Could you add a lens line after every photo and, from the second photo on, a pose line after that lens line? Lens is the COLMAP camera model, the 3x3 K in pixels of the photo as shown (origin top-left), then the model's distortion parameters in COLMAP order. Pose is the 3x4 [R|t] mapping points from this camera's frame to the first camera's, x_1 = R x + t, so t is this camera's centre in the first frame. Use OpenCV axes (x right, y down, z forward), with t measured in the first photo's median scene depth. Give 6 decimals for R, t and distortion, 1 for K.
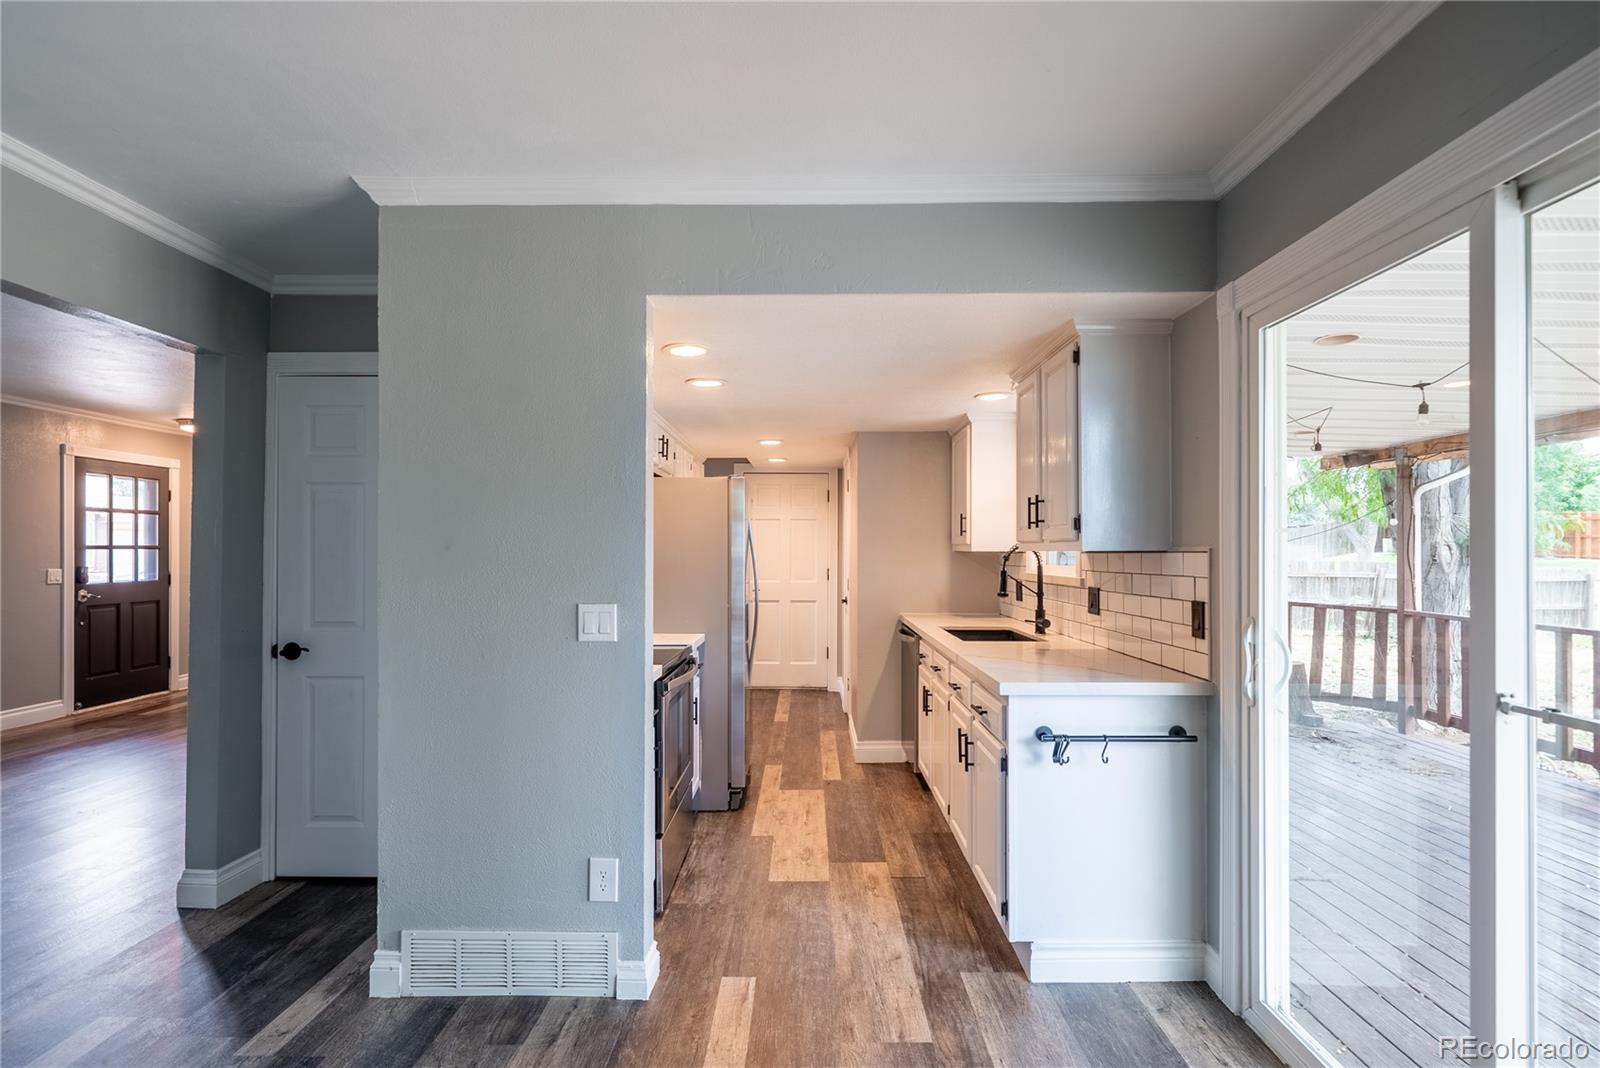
lens RADIAL K [[768.8, 0, 804.5], [0, 768.8, 547.4], [0, 0, 1]] dist [-0.000237, 0.001411]
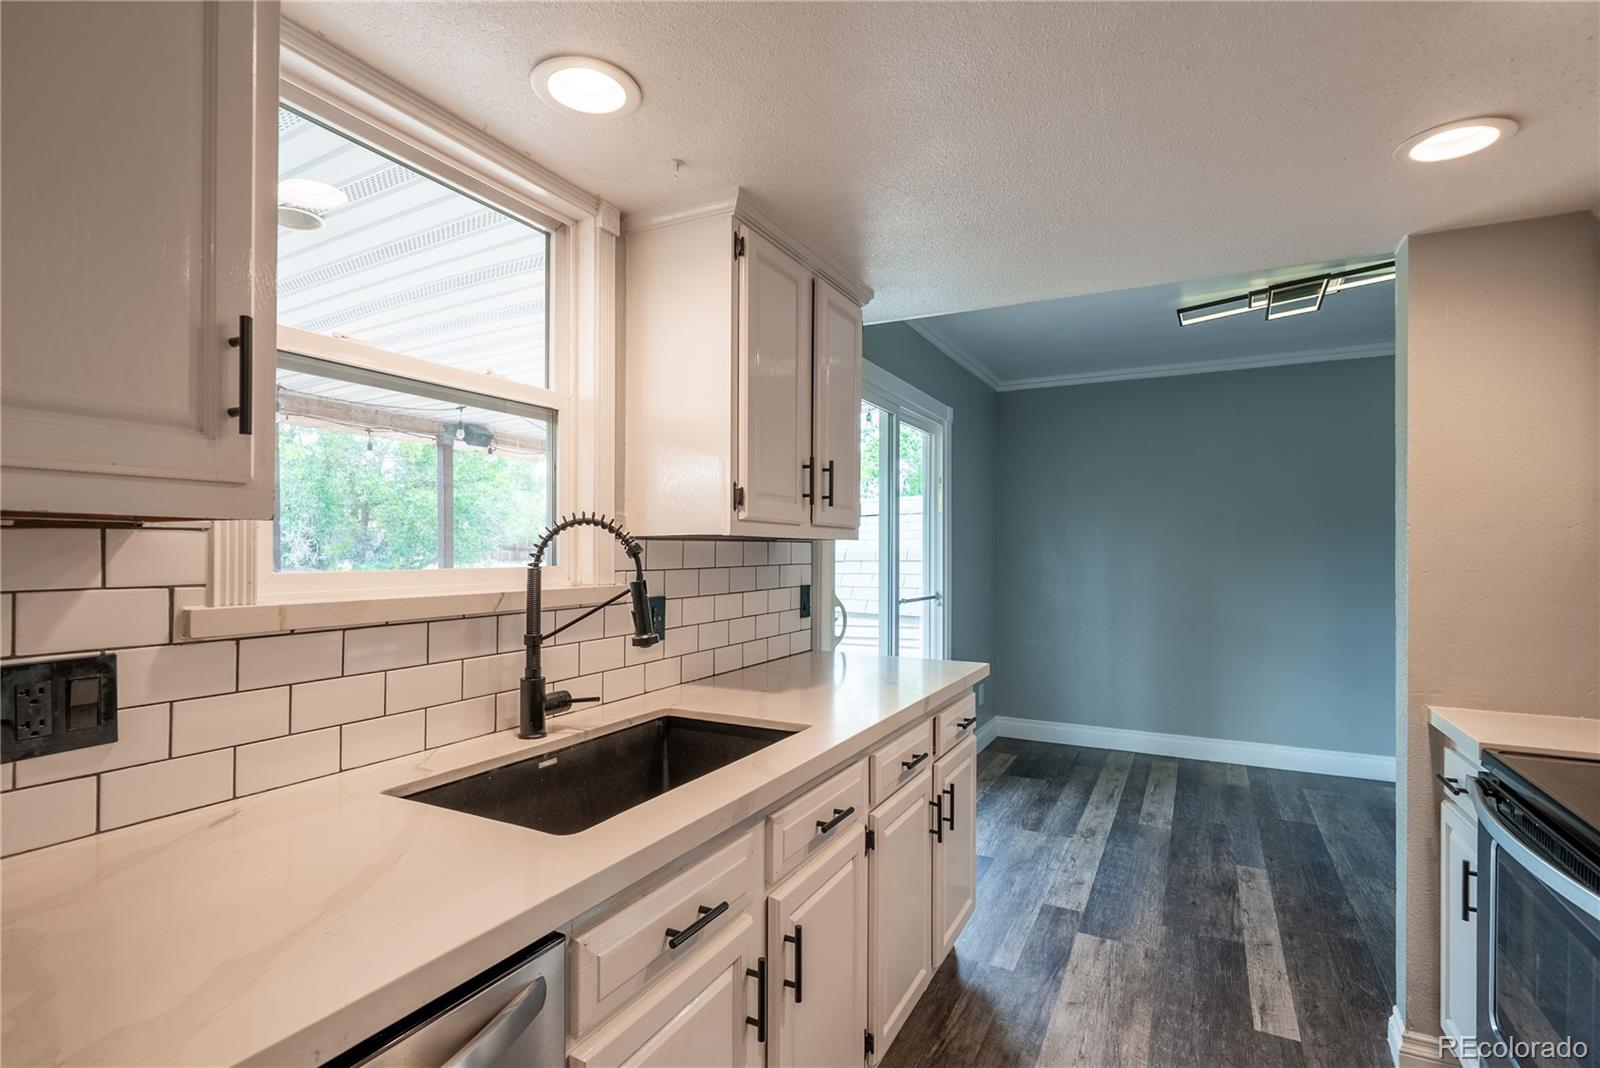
lens RADIAL K [[768.8, 0, 796.9], [0, 768.8, 541.6], [0, 0, 1]] dist [-0.000237, 0.001411]
pose [[-0.888542, -0.000748, 0.458795, -0.001691], [-0.007485, 0.999889, -0.012867, 0.019603], [-0.458735, -0.014867, -0.888449, 1.920463]]
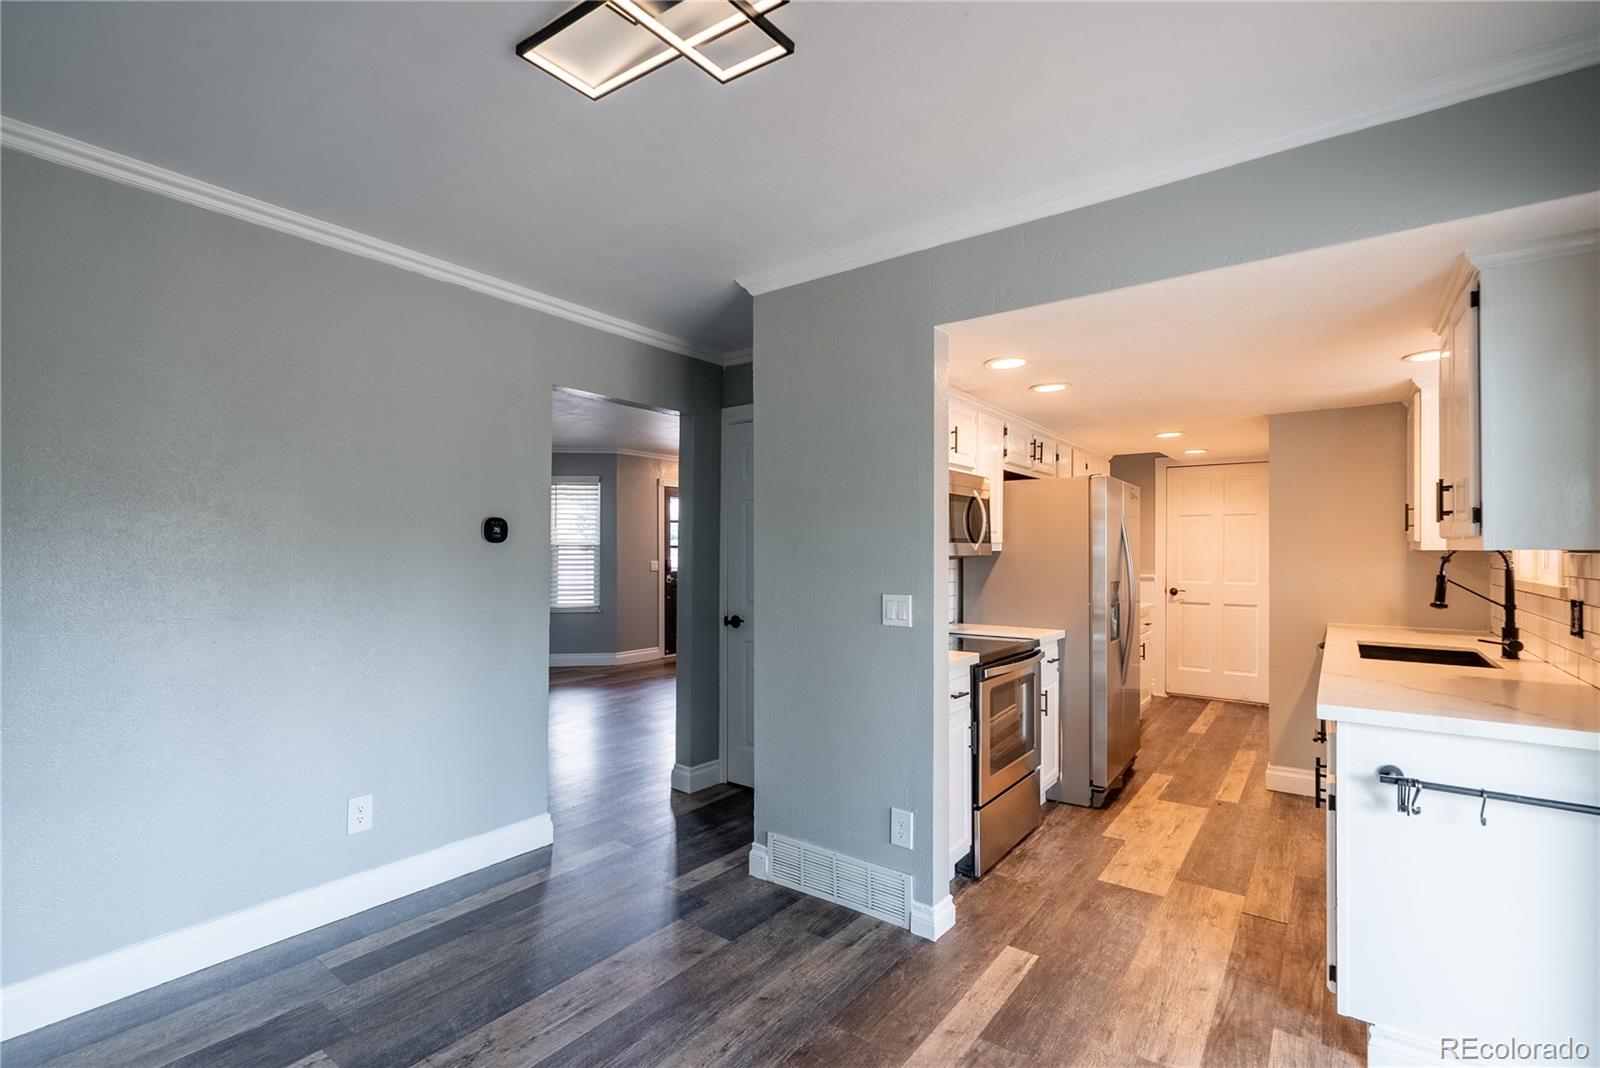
lens RADIAL K [[731.0, 0, 792.8], [0, 731.0, 546.2], [0, 0, 1]] dist [0.000458, 0.001306]
pose [[0.803513, -0.001804, -0.595285, 0.248733], [0.002278, 0.999997, 0.000045, -0.001008], [0.595283, -0.001392, 0.803515, -0.000832]]
